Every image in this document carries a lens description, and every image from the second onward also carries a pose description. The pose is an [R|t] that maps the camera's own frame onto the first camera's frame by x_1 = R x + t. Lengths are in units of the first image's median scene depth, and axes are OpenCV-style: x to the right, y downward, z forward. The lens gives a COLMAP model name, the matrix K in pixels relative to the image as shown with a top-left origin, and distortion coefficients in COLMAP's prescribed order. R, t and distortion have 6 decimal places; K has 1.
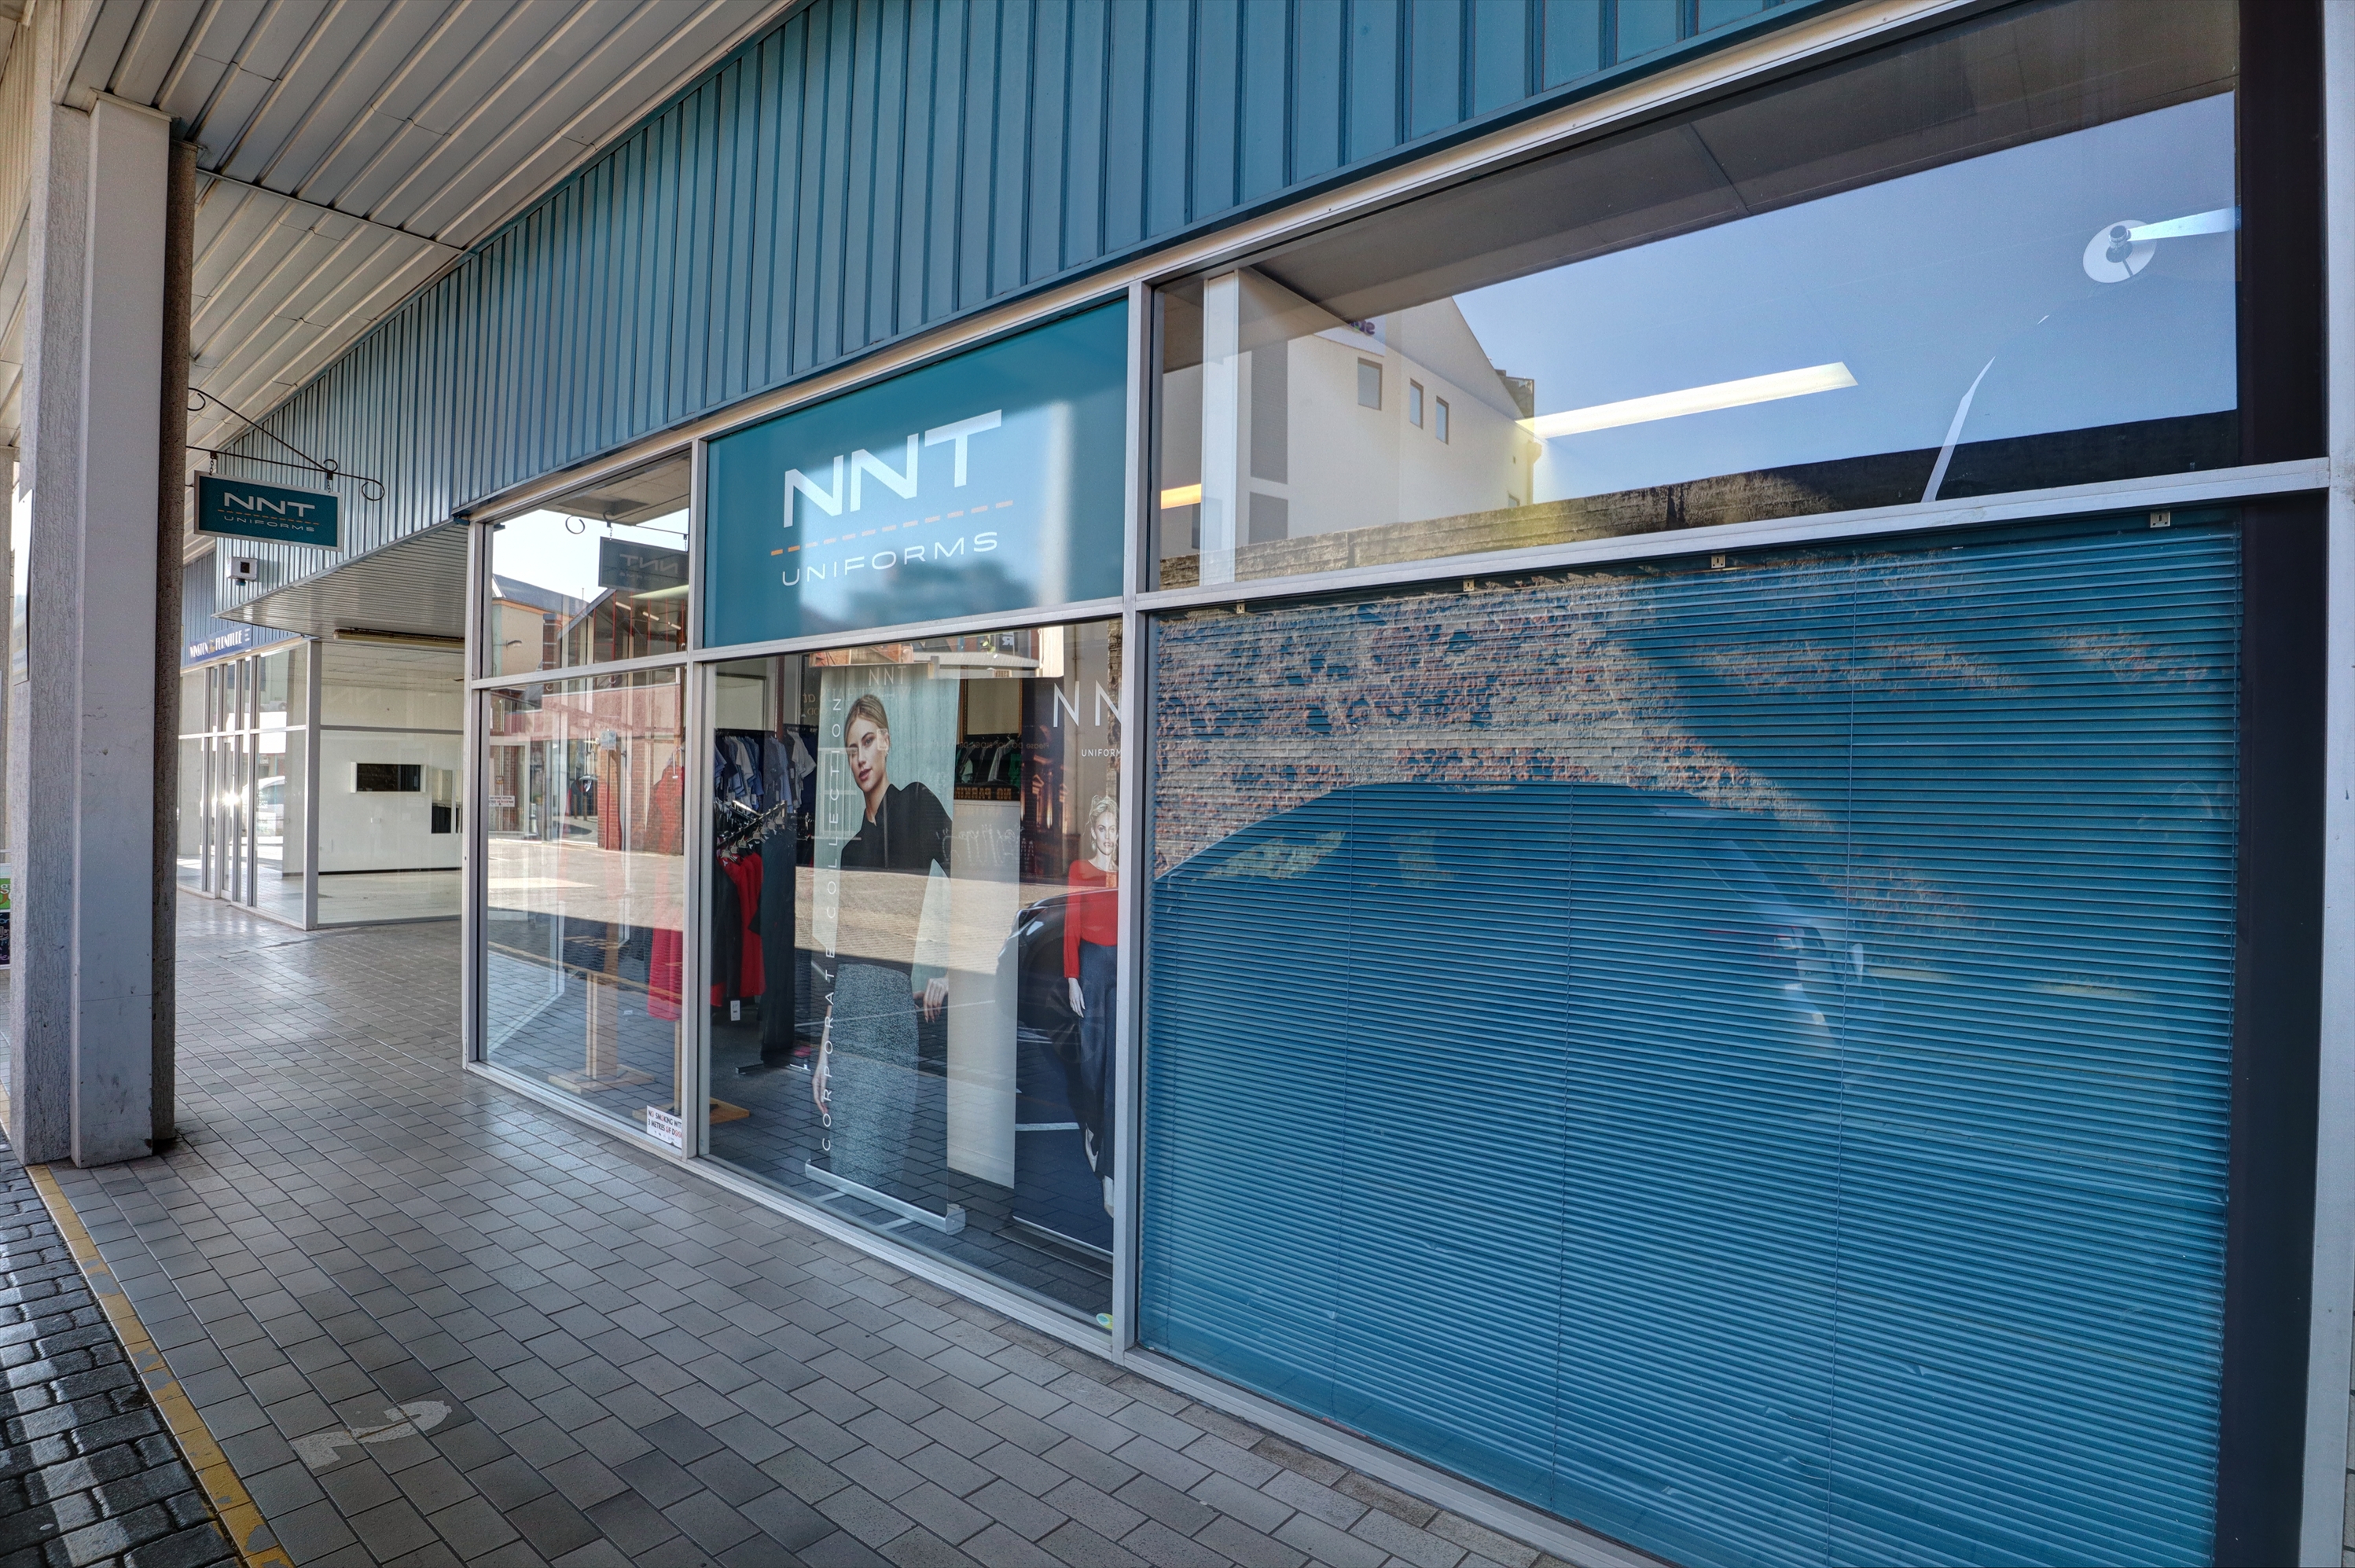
lens RADIAL K [[1175.9, 0, 1177.5], [0, 1175.9, 784.0], [0, 0, 1]] dist [-0.038271, 0.001422]
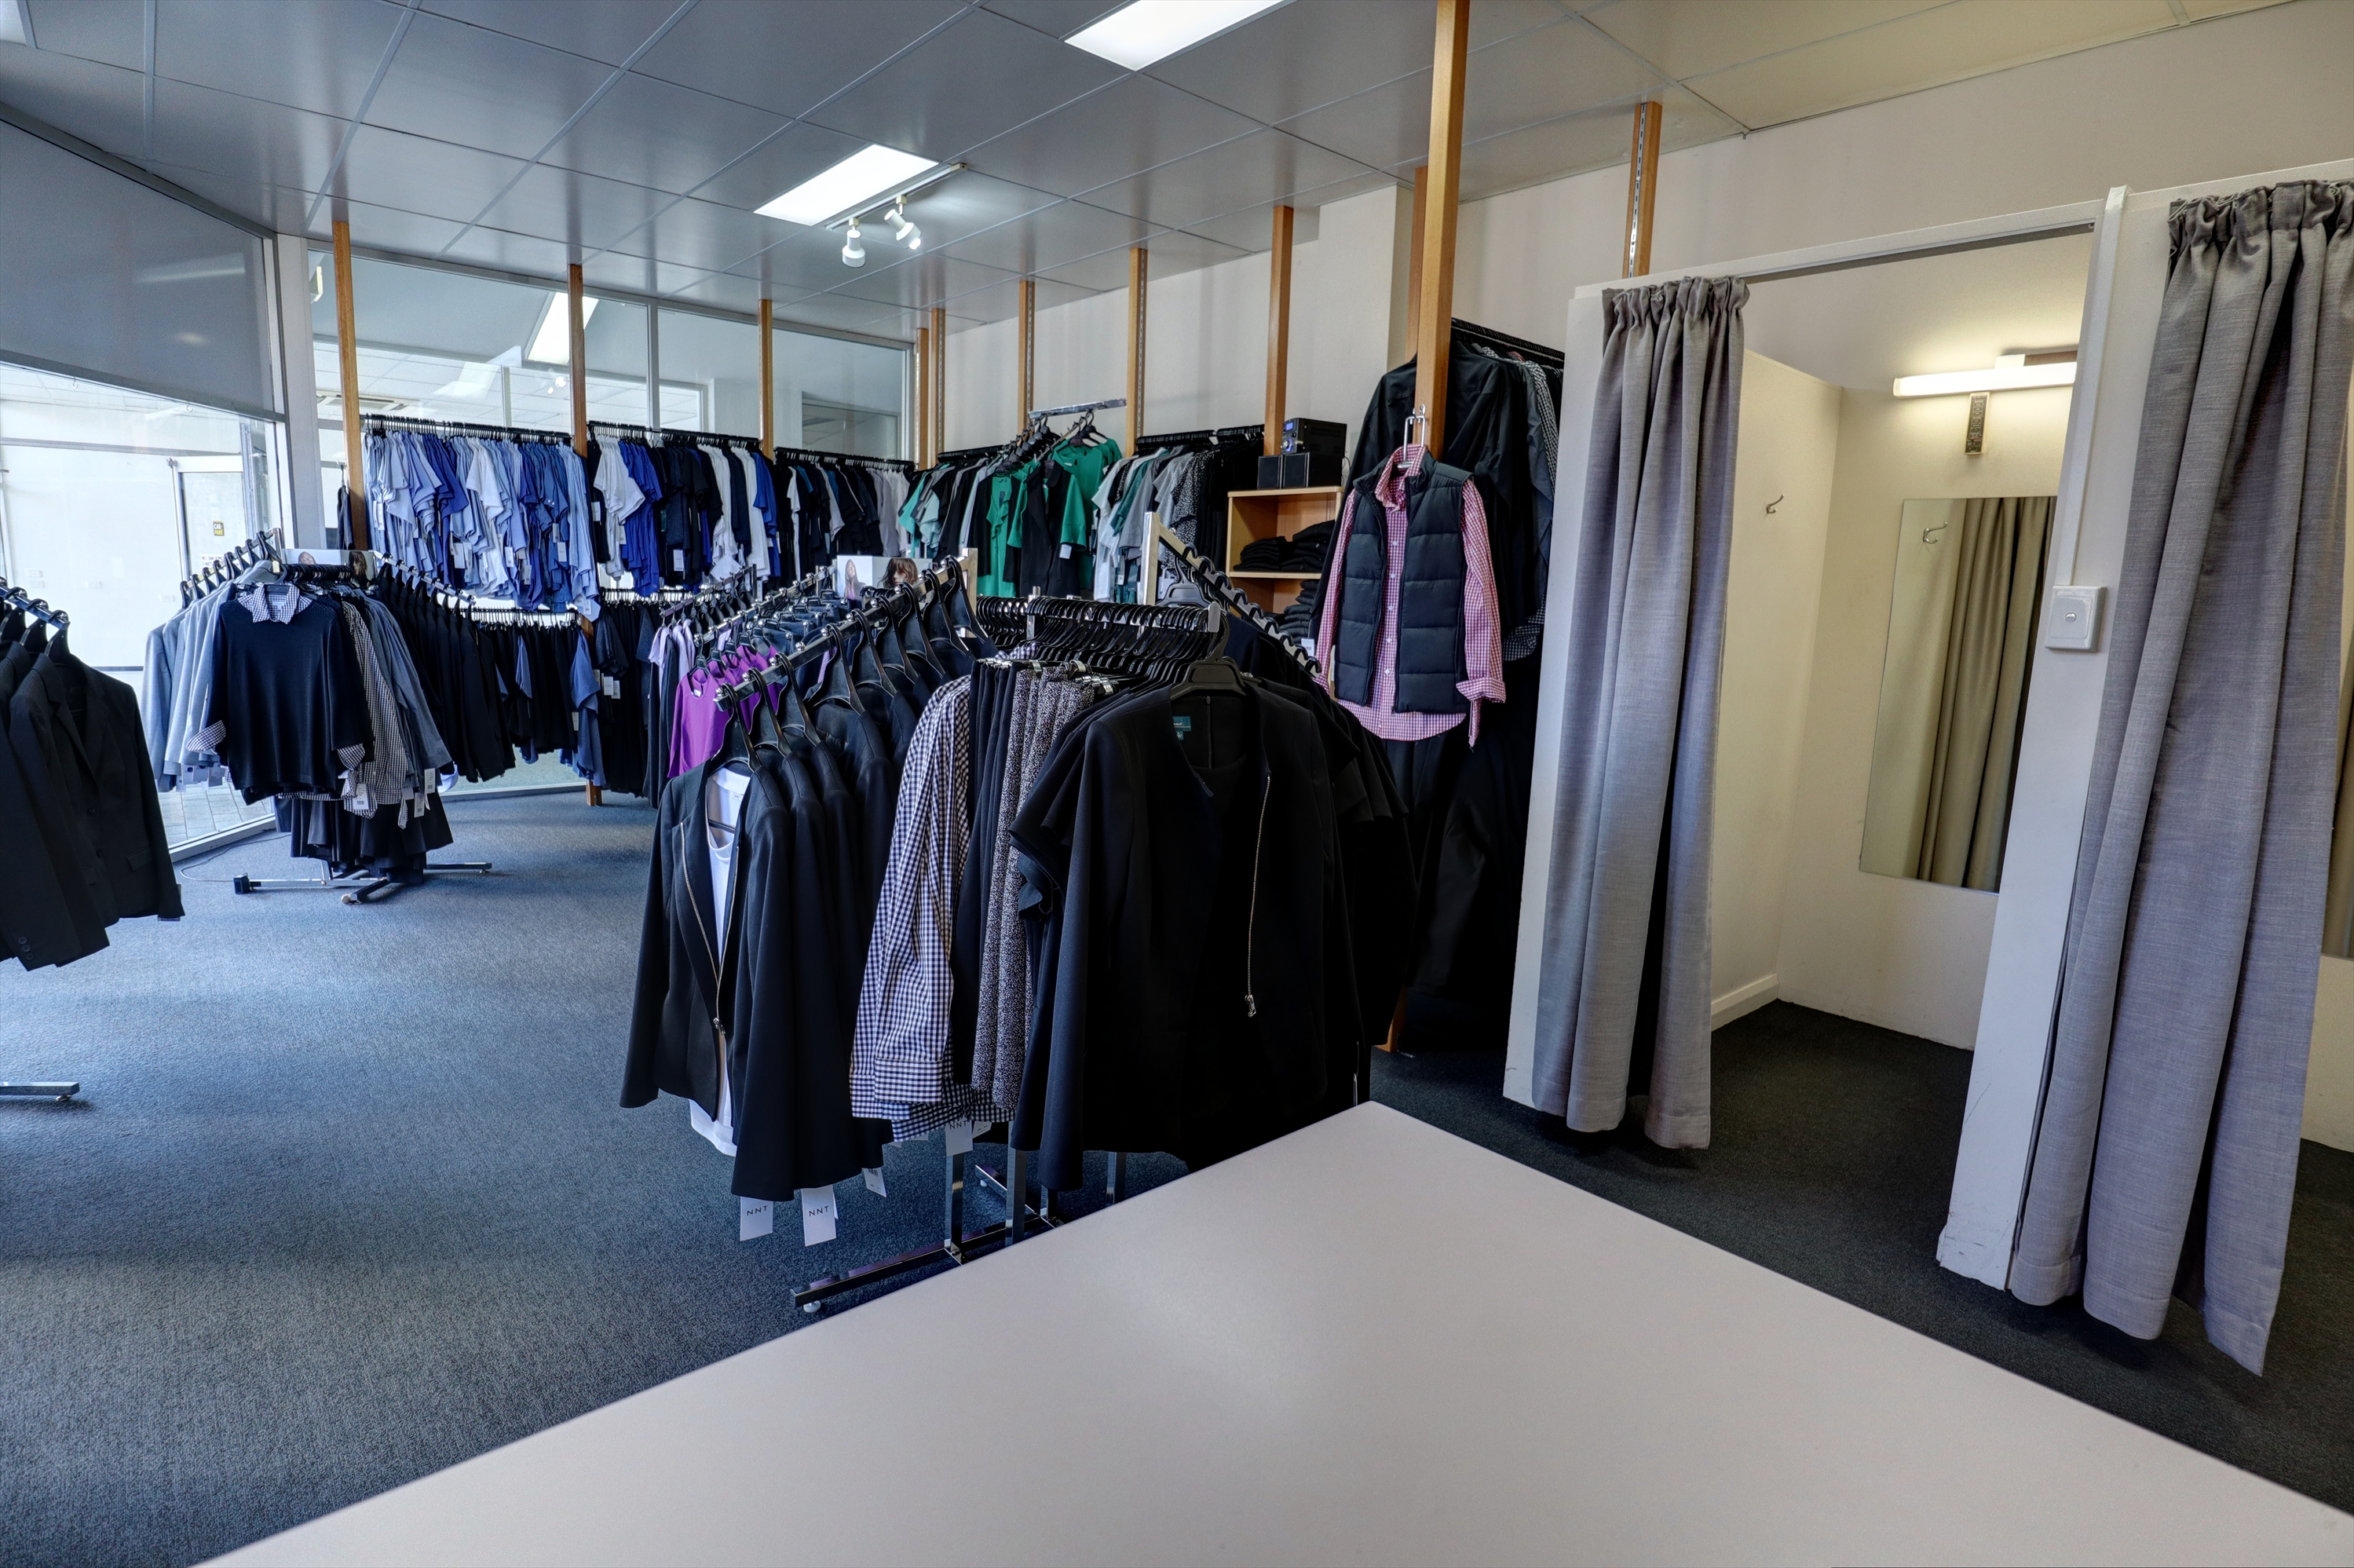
lens RADIAL K [[1175.4, 0, 1177.0], [0, 1175.4, 784.0], [0, 0, 1]] dist [-0.038271, 0.001422]
pose [[0.988712, 0.044530, -0.143058, 0.016030], [-0.021642, 0.987245, 0.157730, 0.024621], [0.148257, -0.152853, 0.977065, 0.503331]]
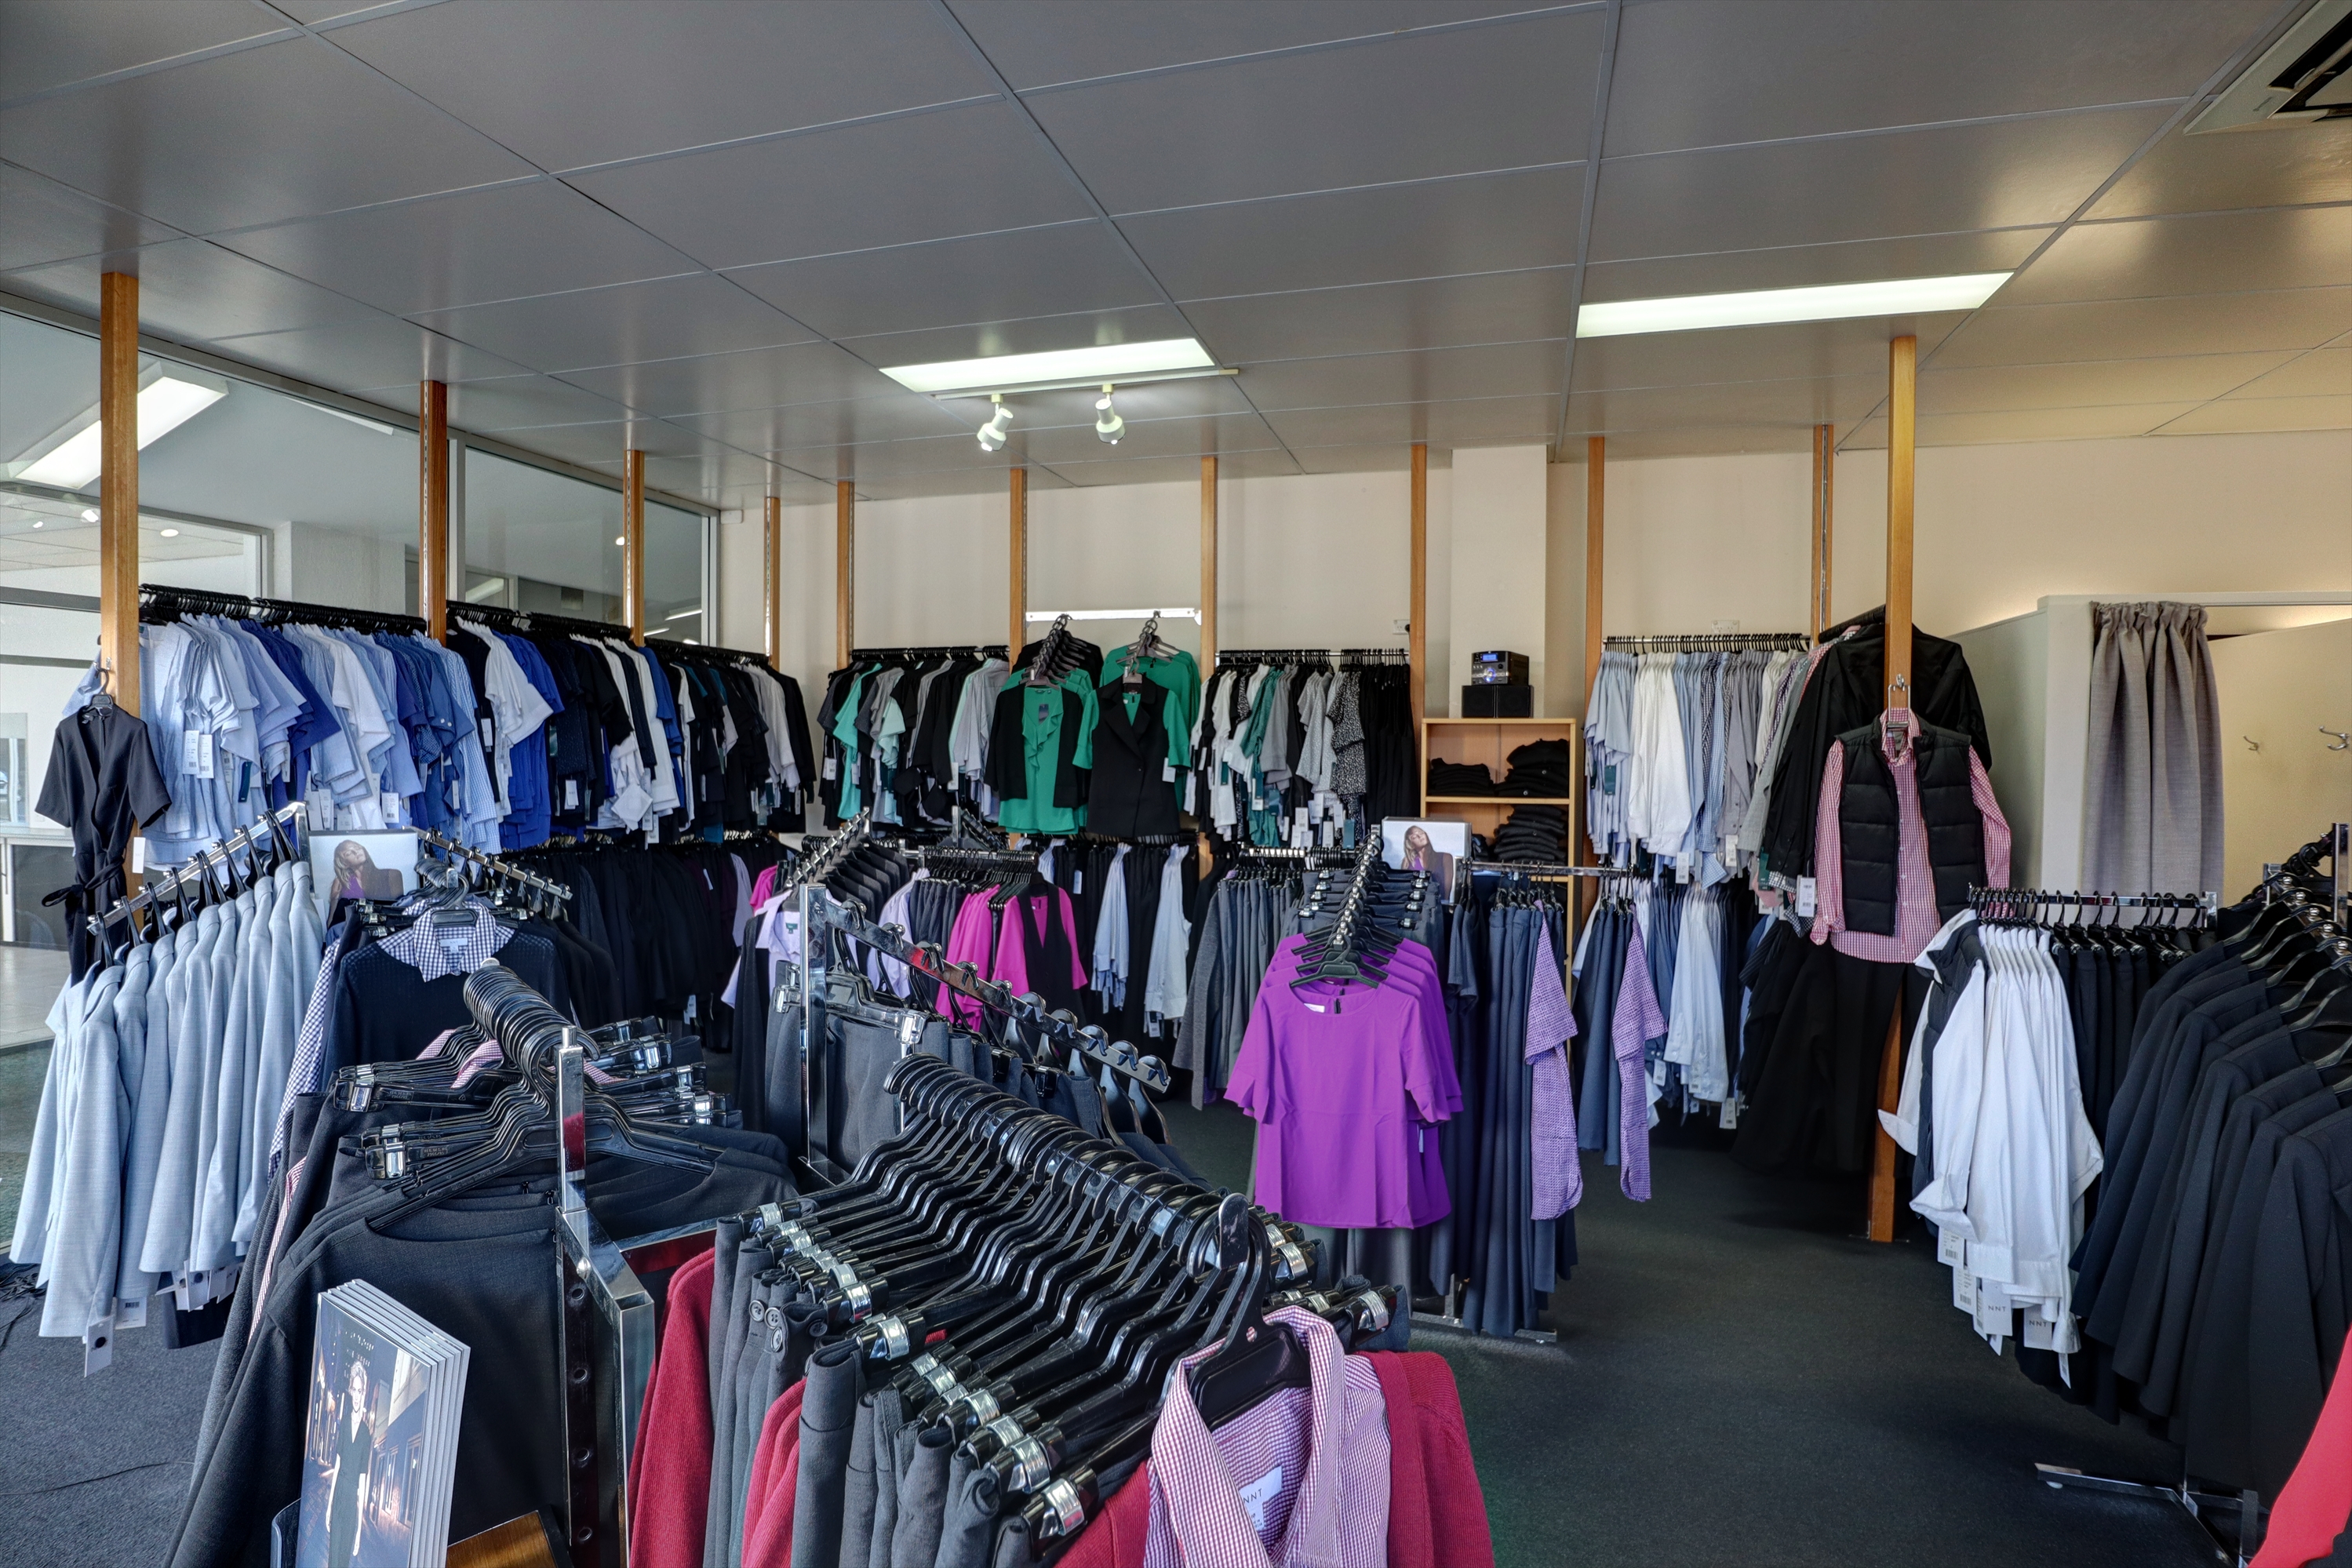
lens RADIAL K [[1174.3, 0, 1176.0], [0, 1174.3, 784.0], [0, 0, 1]] dist [-0.038271, 0.001422]
pose [[0.915007, -0.018334, 0.403021, -0.279769], [0.008008, 0.999595, 0.027292, -0.001222], [-0.403359, -0.021745, 0.914784, 0.580639]]
